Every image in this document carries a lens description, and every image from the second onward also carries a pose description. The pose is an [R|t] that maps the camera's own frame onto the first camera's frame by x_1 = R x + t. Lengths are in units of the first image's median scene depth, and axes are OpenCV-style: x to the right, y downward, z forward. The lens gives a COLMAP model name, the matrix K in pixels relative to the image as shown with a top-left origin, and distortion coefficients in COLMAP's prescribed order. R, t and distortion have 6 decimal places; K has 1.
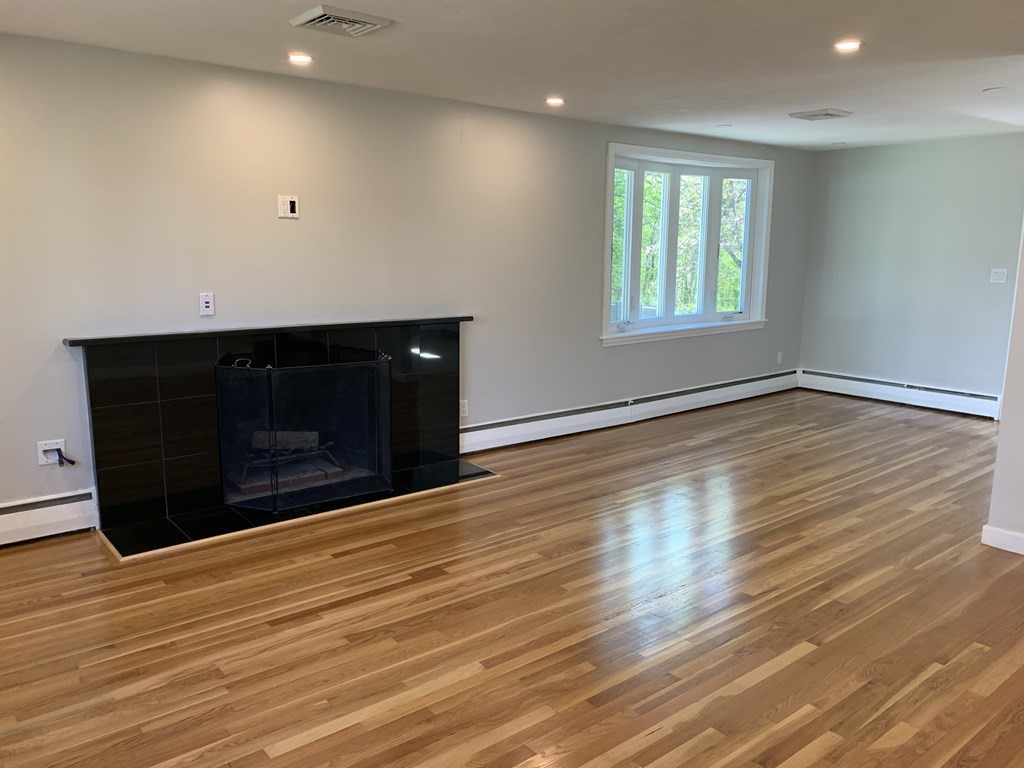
lens RADIAL K [[779.4, 0, 525.3], [0, 779.4, 383.9], [0, 0, 1]] dist [0.060460, -0.093618]
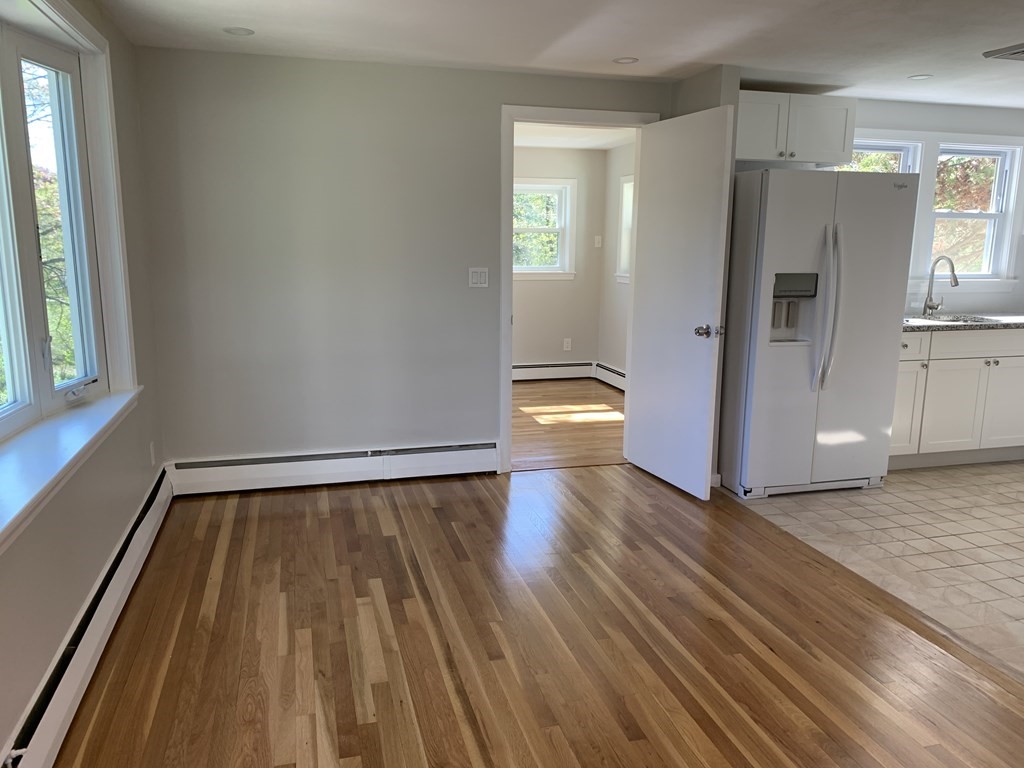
lens RADIAL K [[780.0, 0, 517.9], [0, 780.0, 383.5], [0, 0, 1]] dist [0.032559, -0.028692]
pose [[0.401800, -0.169566, 0.899891, -0.031379], [0.153789, 0.981244, 0.116229, -0.117637], [-0.902721, 0.091693, 0.420342, 0.672137]]
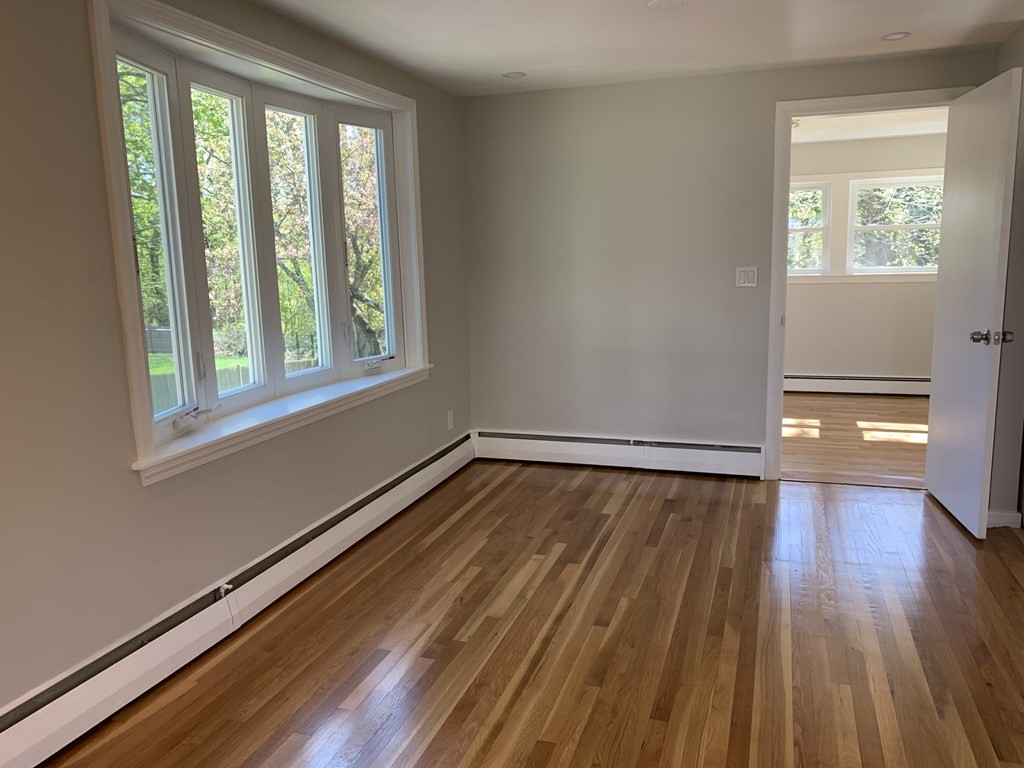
lens RADIAL K [[780.8, 0, 515.0], [0, 780.8, 380.0], [0, 0, 1]] dist [0.110984, -0.224591]
pose [[0.848547, -0.111700, 0.517195, 0.052993], [0.122349, 0.992394, 0.013595, -0.079872], [-0.514780, 0.051742, 0.855760, 0.503189]]
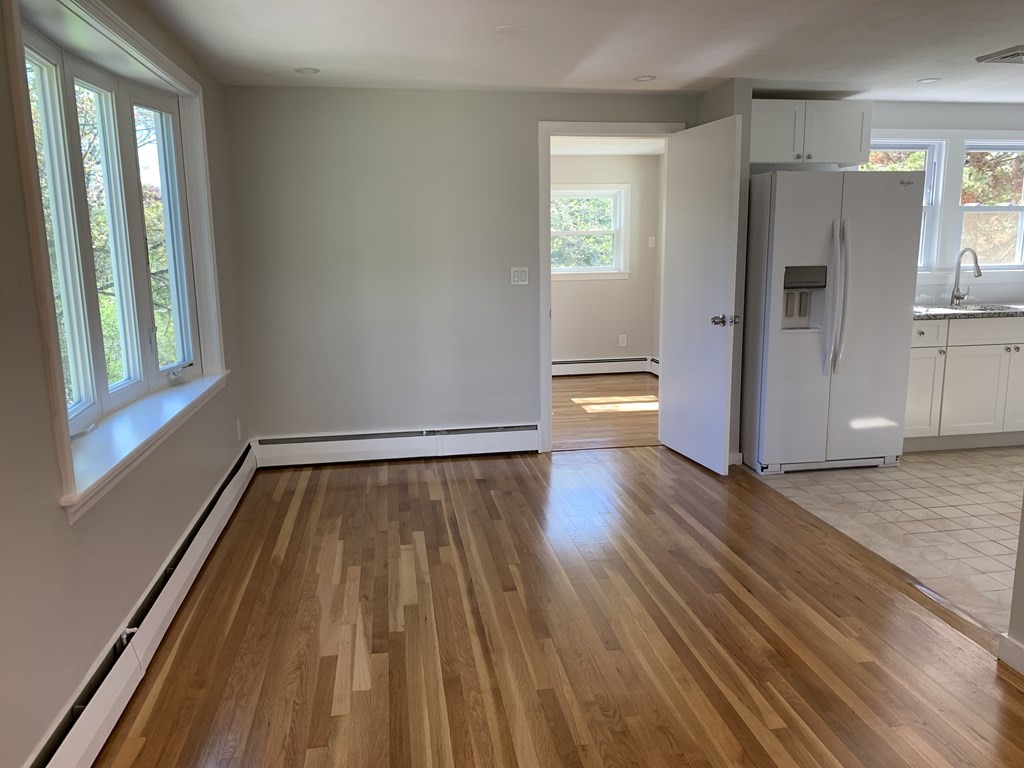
lens RADIAL K [[779.4, 0, 525.3], [0, 779.4, 383.9], [0, 0, 1]] dist [0.060460, -0.093618]
pose [[0.491742, -0.165671, 0.854835, -0.083436], [0.168401, 0.981292, 0.093307, -0.101276], [-0.854302, 0.098072, 0.510442, 0.596700]]
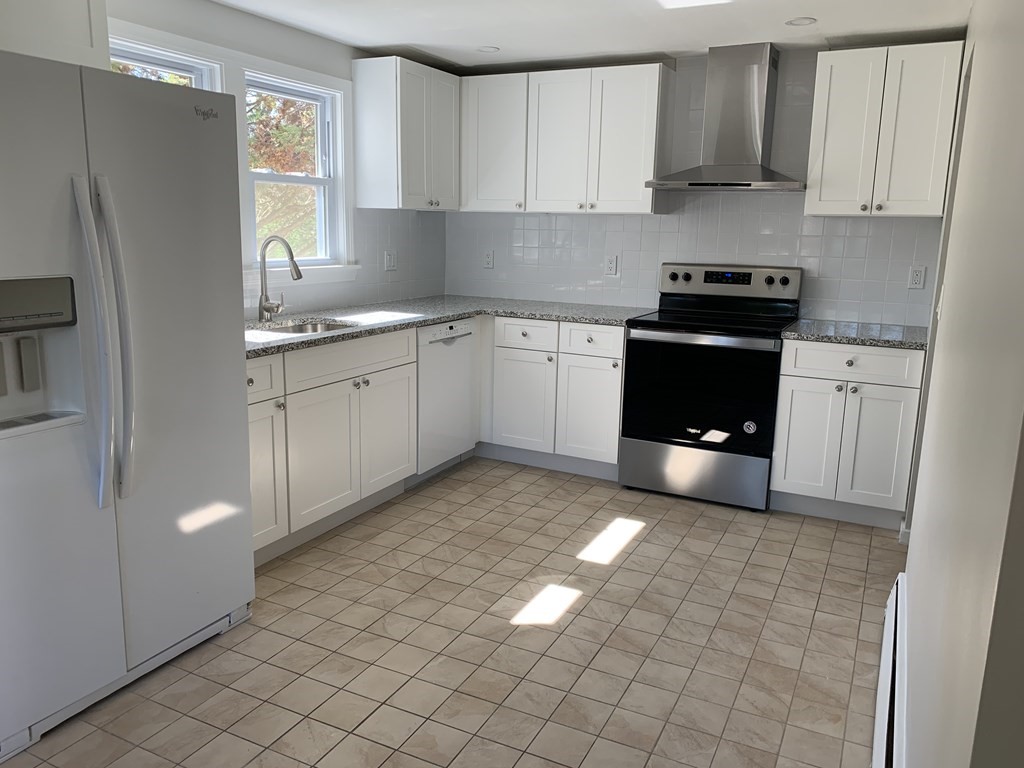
lens RADIAL K [[780.0, 0, 517.9], [0, 780.0, 383.5], [0, 0, 1]] dist [0.032559, -0.028692]
pose [[-0.407180, -0.199753, 0.891237, 0.293717], [0.136807, 0.951444, 0.275750, -0.115070], [-0.903044, 0.234207, -0.360081, 0.674101]]
